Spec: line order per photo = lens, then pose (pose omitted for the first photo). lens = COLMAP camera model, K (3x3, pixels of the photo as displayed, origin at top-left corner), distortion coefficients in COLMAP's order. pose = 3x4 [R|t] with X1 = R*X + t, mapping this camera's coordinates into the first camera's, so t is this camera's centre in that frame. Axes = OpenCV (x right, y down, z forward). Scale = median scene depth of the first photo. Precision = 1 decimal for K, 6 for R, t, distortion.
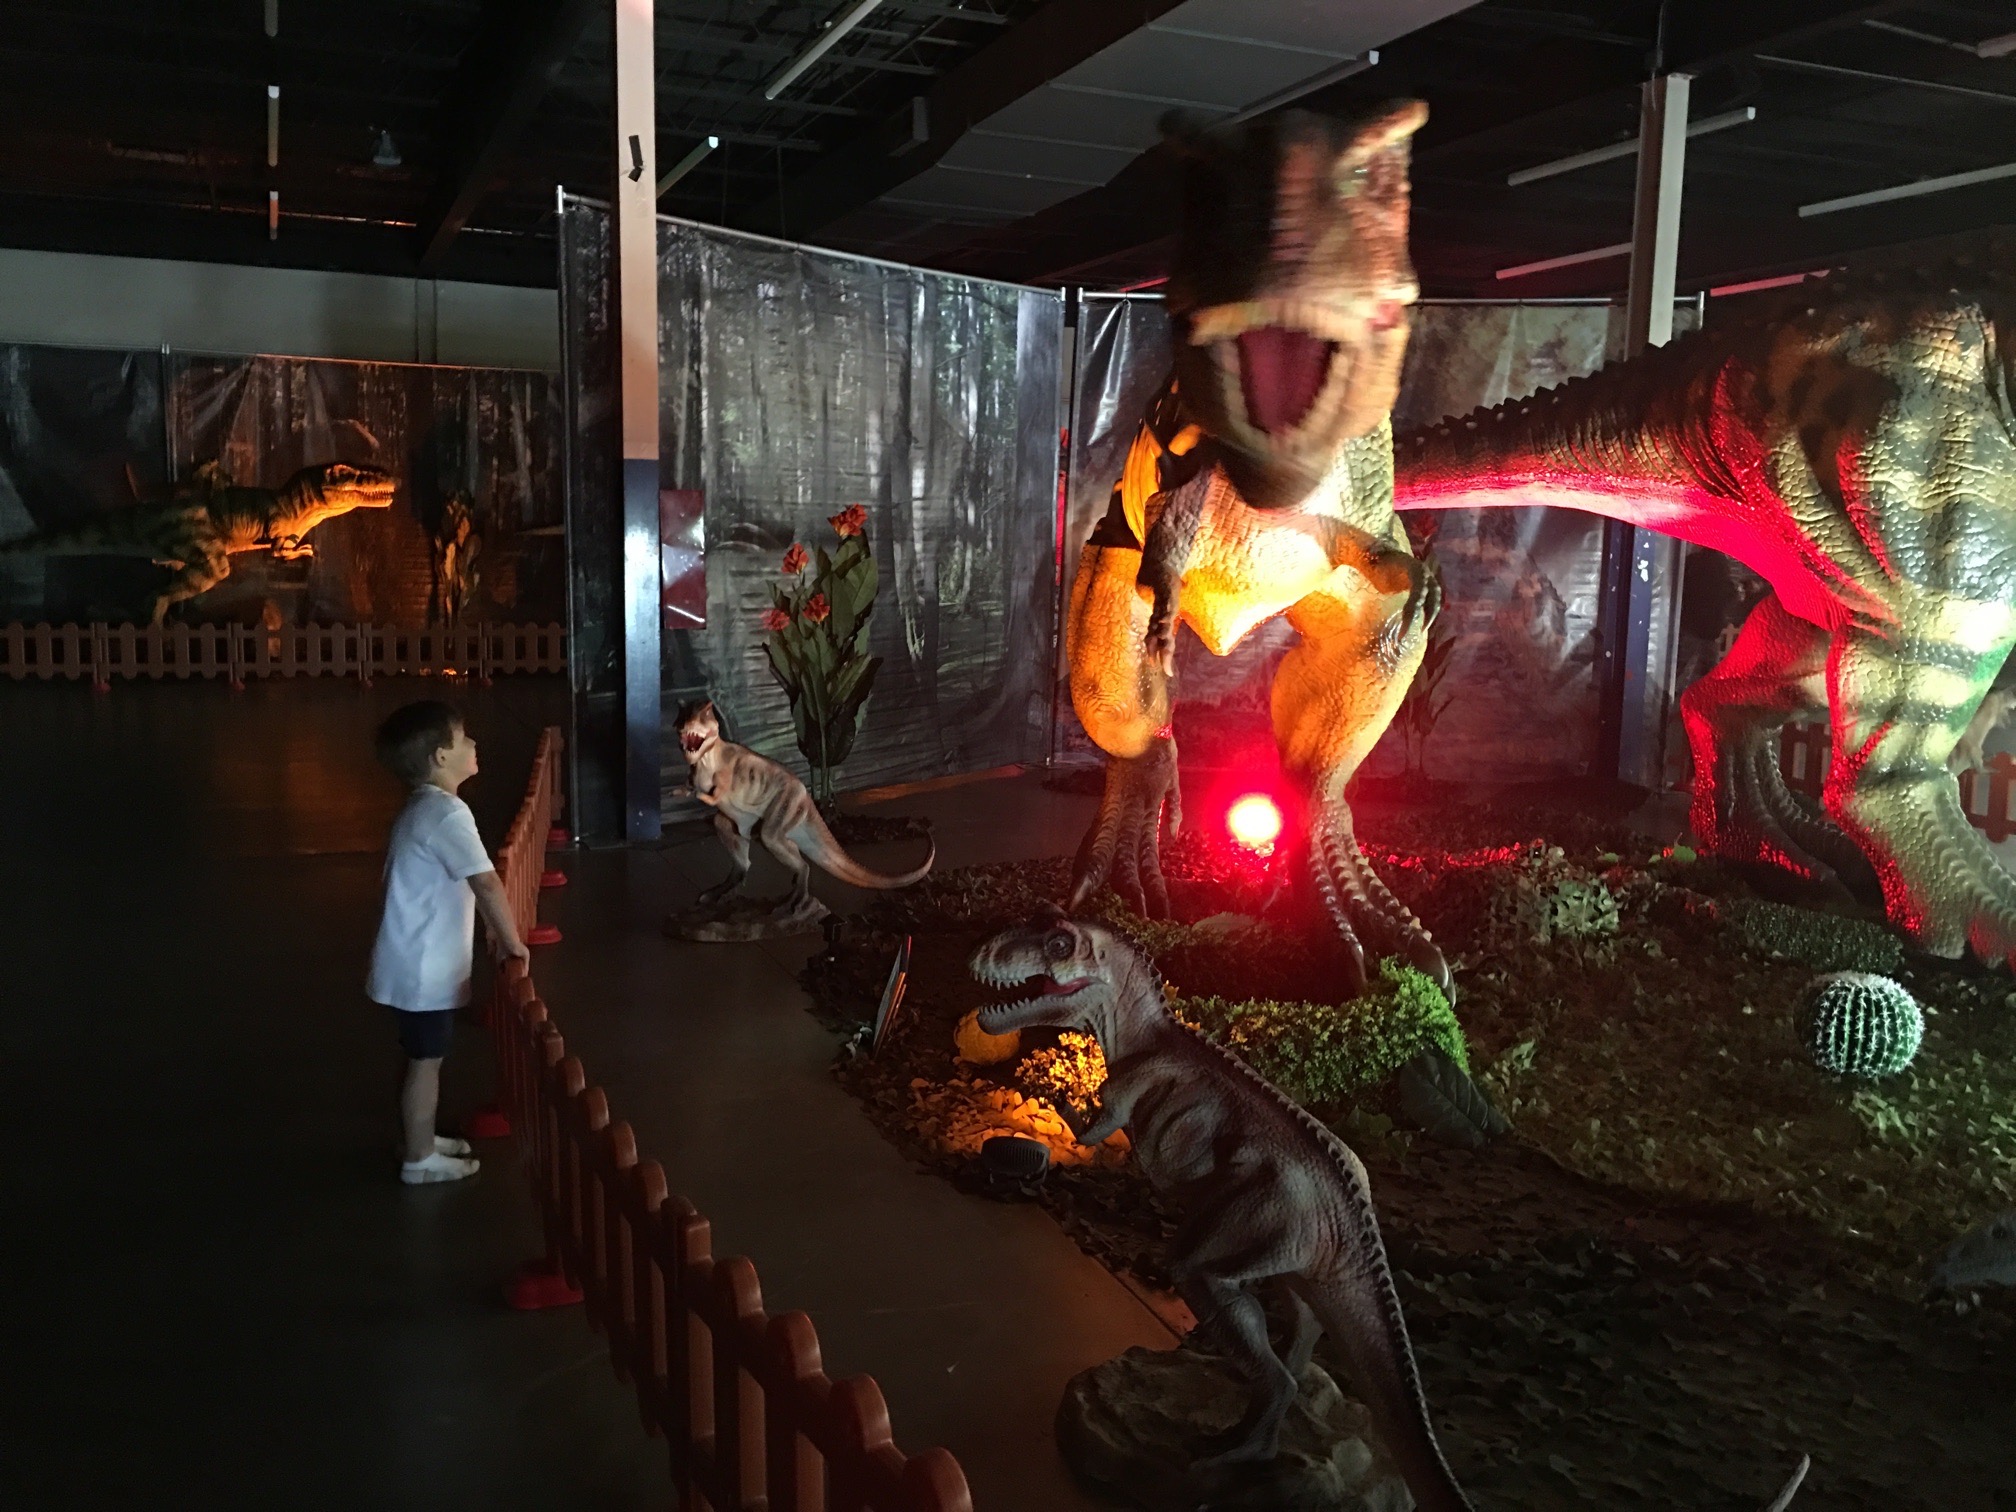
lens RADIAL K [[1754.7, 0, 1008.0], [0, 1754.7, 756.0], [0, 0, 1]] dist [0.010137, 0.009856]
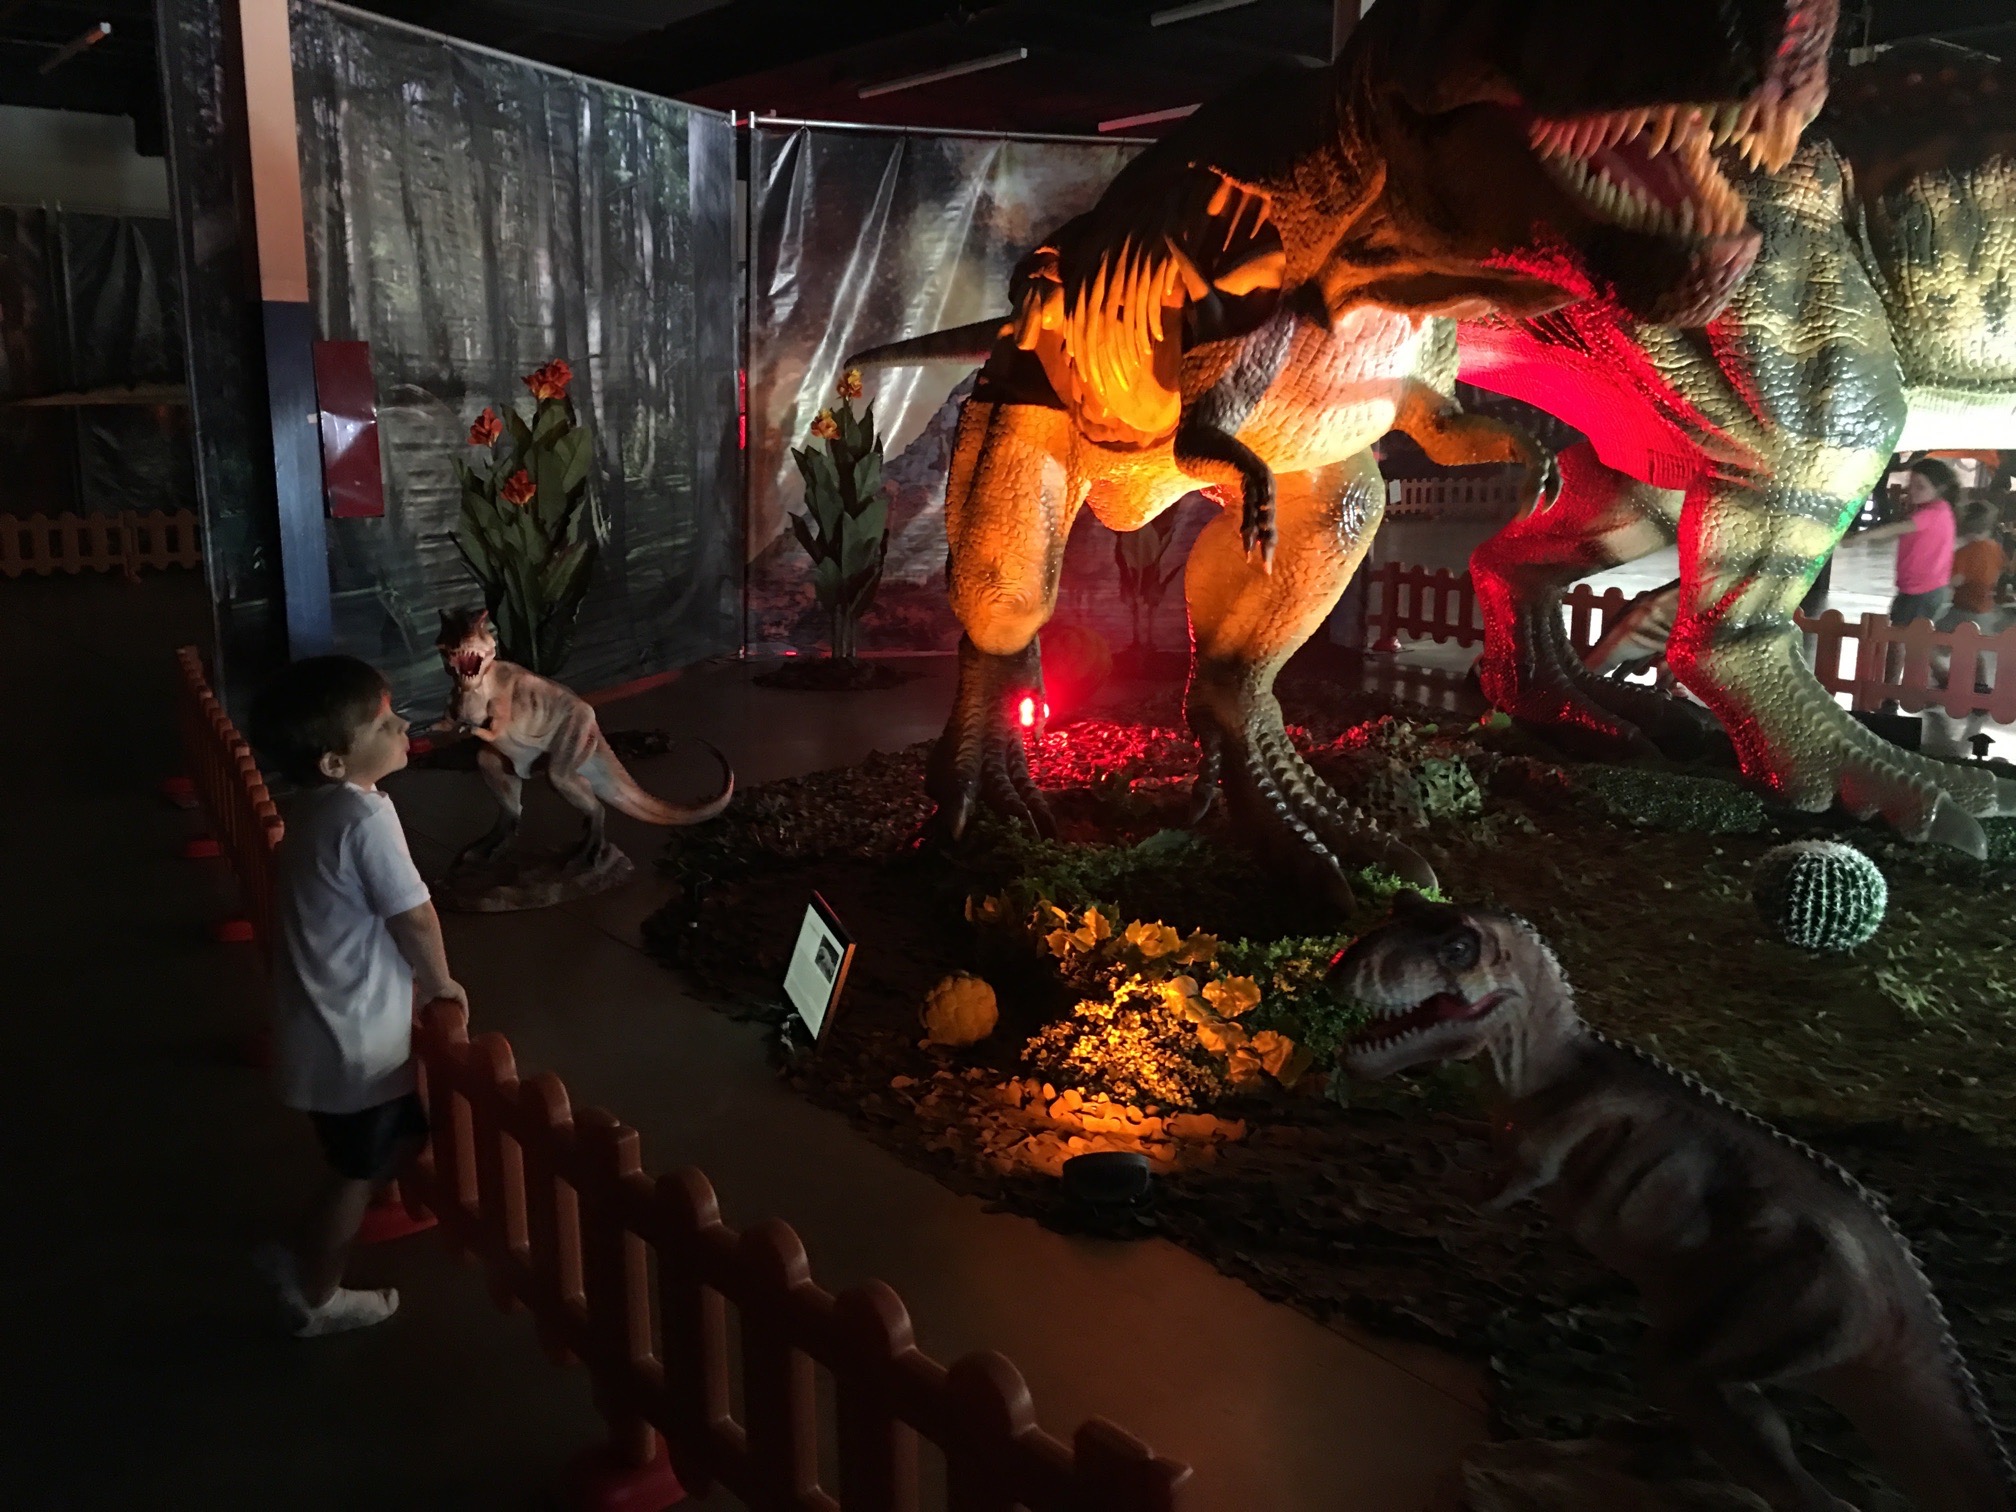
lens RADIAL K [[1715.5, 0, 1008.0], [0, 1715.5, 756.0], [0, 0, 1]] dist [0.057589, -0.108322]
pose [[0.955847, -0.070037, 0.285398, -0.165161], [0.048192, 0.995395, 0.082869, -0.018324], [-0.289888, -0.065456, 0.954820, 0.187906]]
